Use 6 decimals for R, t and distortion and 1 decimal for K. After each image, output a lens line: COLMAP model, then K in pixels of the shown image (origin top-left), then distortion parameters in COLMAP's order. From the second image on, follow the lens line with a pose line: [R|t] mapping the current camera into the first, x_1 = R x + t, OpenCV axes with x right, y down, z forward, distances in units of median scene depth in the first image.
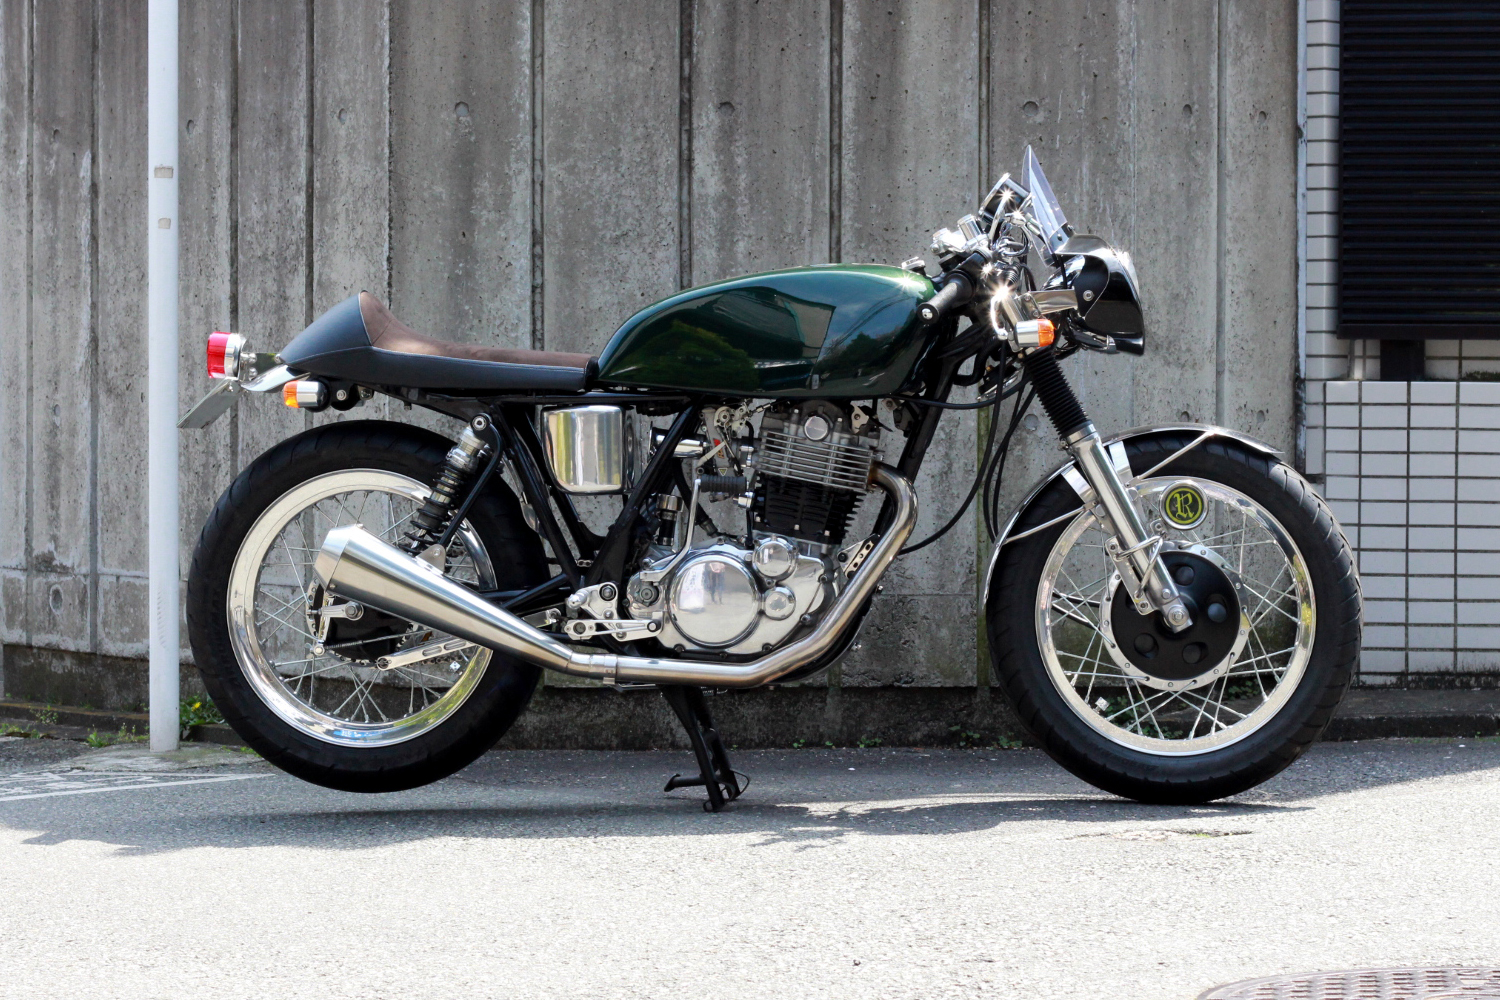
lens RADIAL K [[3516.9, 0, 750.0], [0, 3516.9, 500.0], [0, 0, 1]] dist [-0.086961, -0.115184]
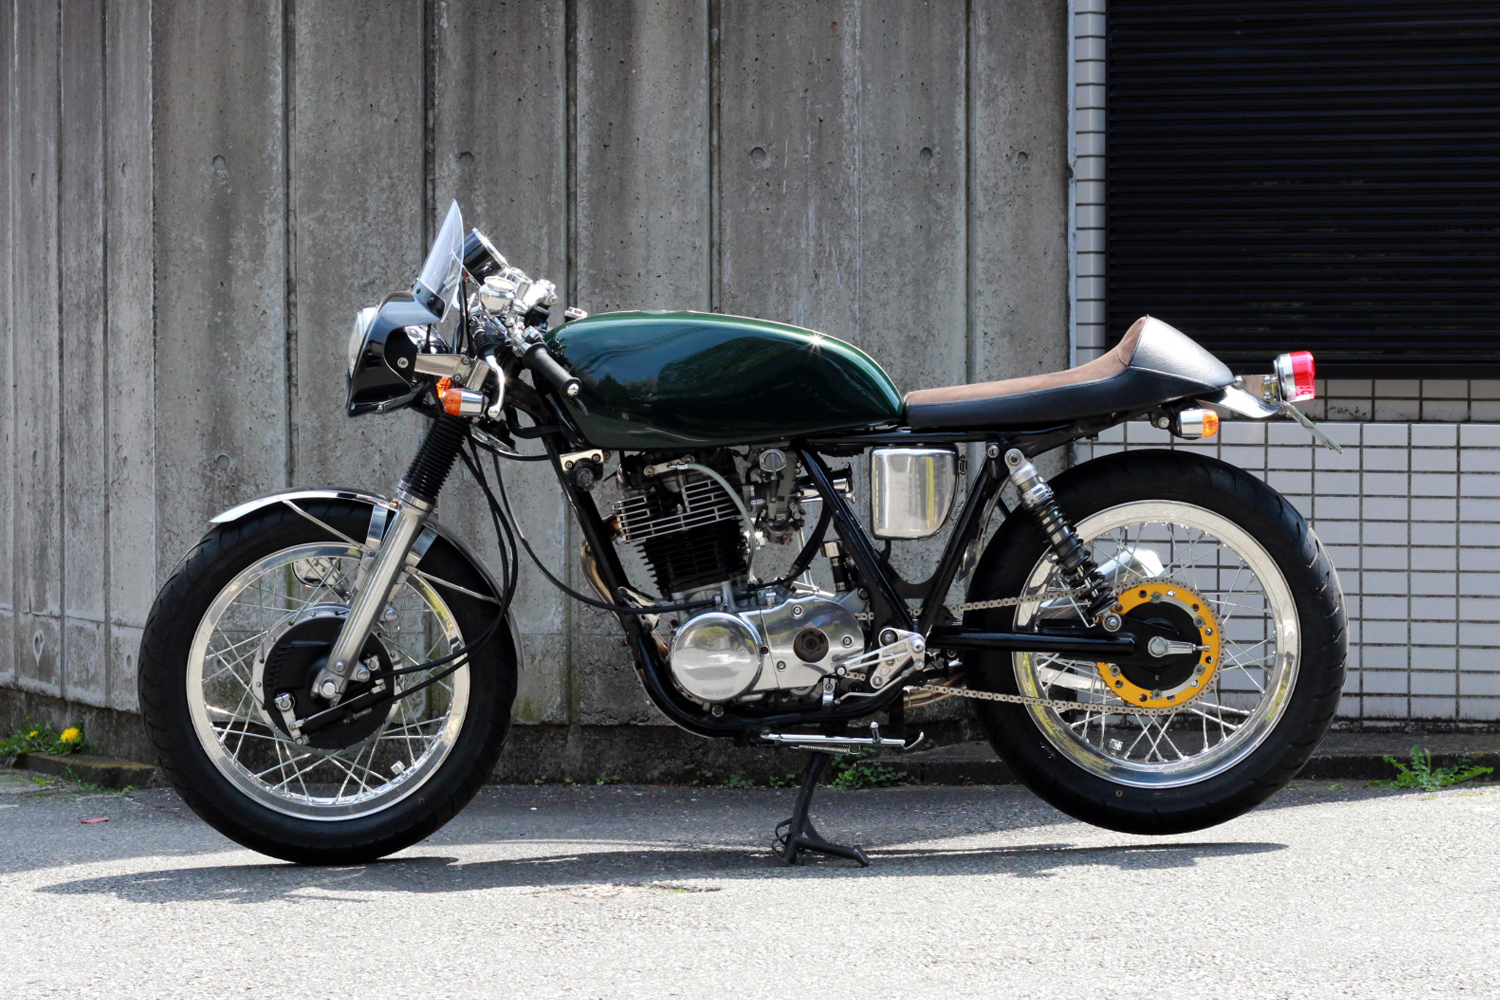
lens RADIAL K [[3516.9, 0, 750.0], [0, 3516.9, 500.0], [0, 0, 1]] dist [-0.086961, -0.115184]
pose [[0.991533, -0.000364, -0.129858, 0.207215], [-0.000180, 0.999991, -0.004177, -0.007693], [0.129858, 0.004165, 0.991524, -0.002861]]
